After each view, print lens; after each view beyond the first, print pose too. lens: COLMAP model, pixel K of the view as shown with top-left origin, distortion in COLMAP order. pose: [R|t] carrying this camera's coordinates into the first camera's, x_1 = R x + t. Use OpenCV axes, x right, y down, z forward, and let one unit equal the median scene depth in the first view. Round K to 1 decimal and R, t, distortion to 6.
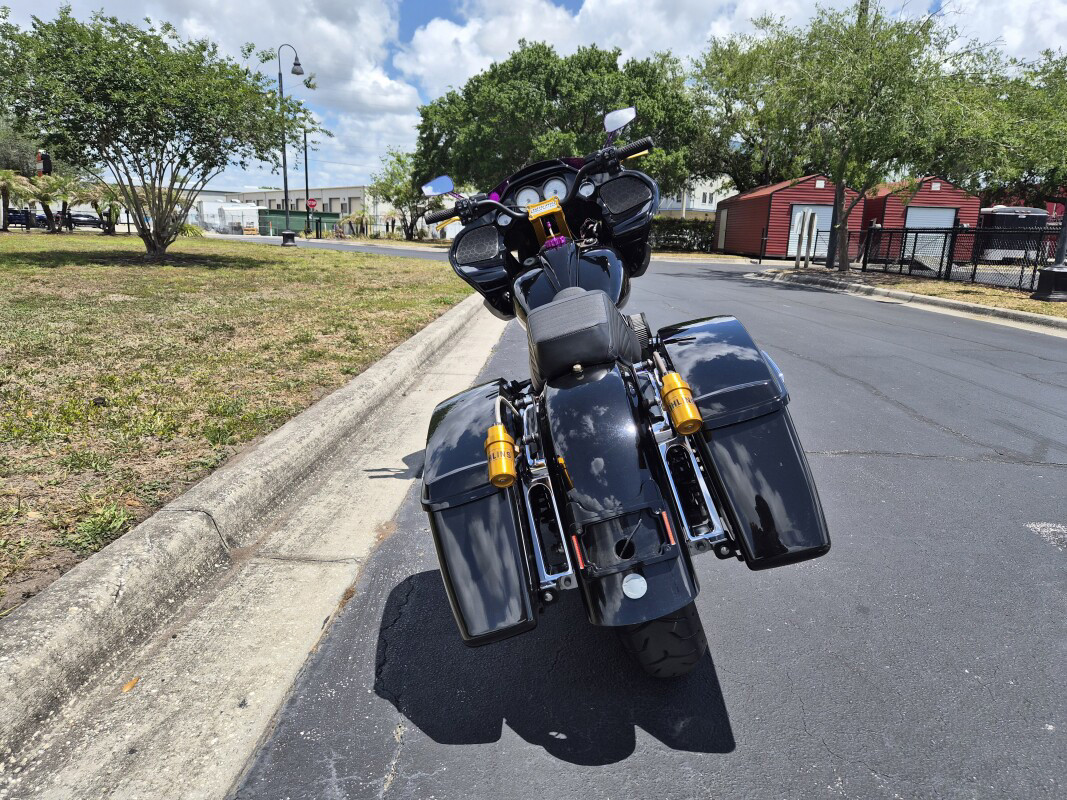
lens RADIAL K [[718.1, 0, 532.4], [0, 718.1, 392.1], [0, 0, 1]] dist [0.056847, -0.045632]
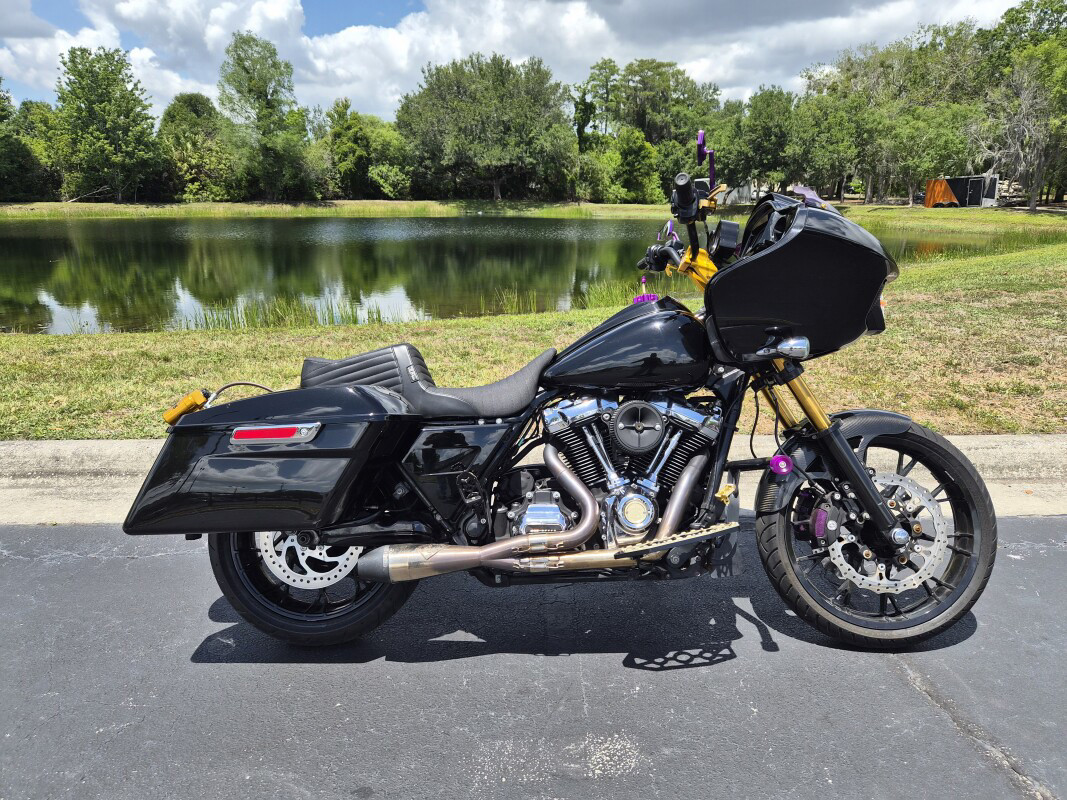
lens RADIAL K [[718.1, 0, 528.2], [0, 718.1, 396.0], [0, 0, 1]] dist [0.056847, -0.045632]
pose [[0.063541, 0.241116, -0.968414, 0.120278], [-0.217792, 0.950336, 0.222324, -0.035044], [0.973925, 0.196786, 0.112899, 0.105871]]
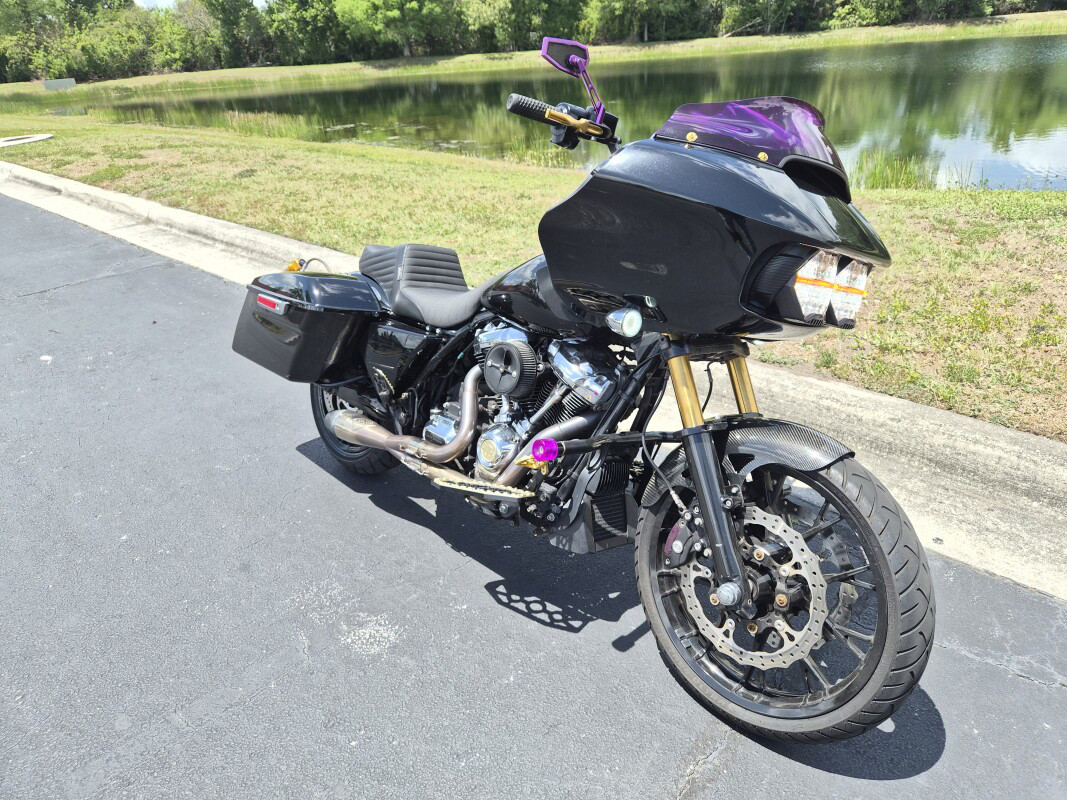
lens RADIAL K [[718.1, 0, 542.9], [0, 718.1, 386.1], [0, 0, 1]] dist [0.056847, -0.045632]
pose [[-0.665910, 0.333386, -0.667396, 0.085663], [-0.123530, 0.832971, 0.539351, -0.064139], [0.735733, 0.441603, -0.513501, 0.190444]]
